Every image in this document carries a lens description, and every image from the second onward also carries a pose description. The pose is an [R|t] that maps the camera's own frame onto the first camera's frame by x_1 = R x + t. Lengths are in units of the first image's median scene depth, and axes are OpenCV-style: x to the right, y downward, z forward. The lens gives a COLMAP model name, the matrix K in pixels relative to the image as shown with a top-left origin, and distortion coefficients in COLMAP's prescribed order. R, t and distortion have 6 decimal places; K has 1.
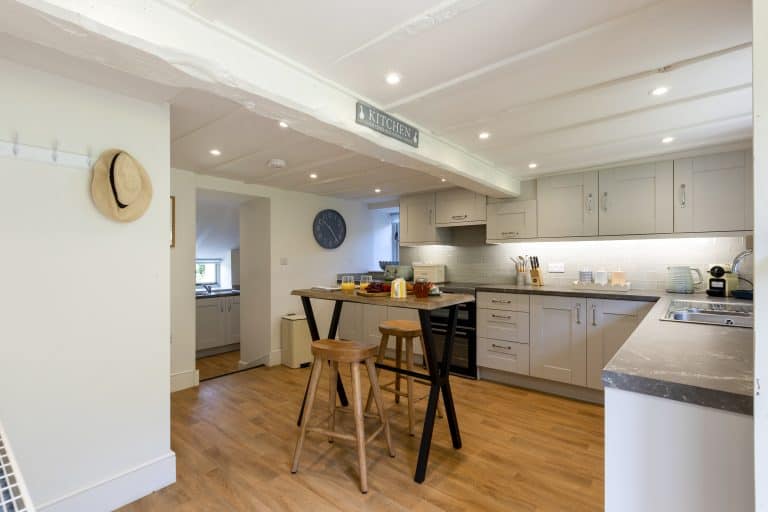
lens RADIAL K [[363.9, 0, 361.8], [0, 363.9, 253.5], [0, 0, 1]] dist [0.000905, 0.000170]
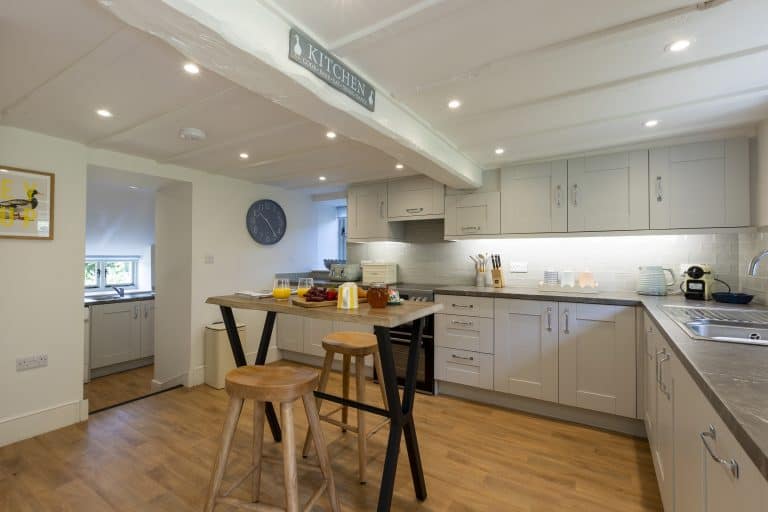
lens RADIAL K [[363.9, 0, 361.8], [0, 363.9, 253.5], [0, 0, 1]] dist [0.000905, 0.000170]
pose [[0.988881, 0.005927, 0.148590, 0.012314], [-0.006720, 0.999966, 0.004836, 0.003333], [-0.148556, -0.005781, 0.988887, 0.181304]]
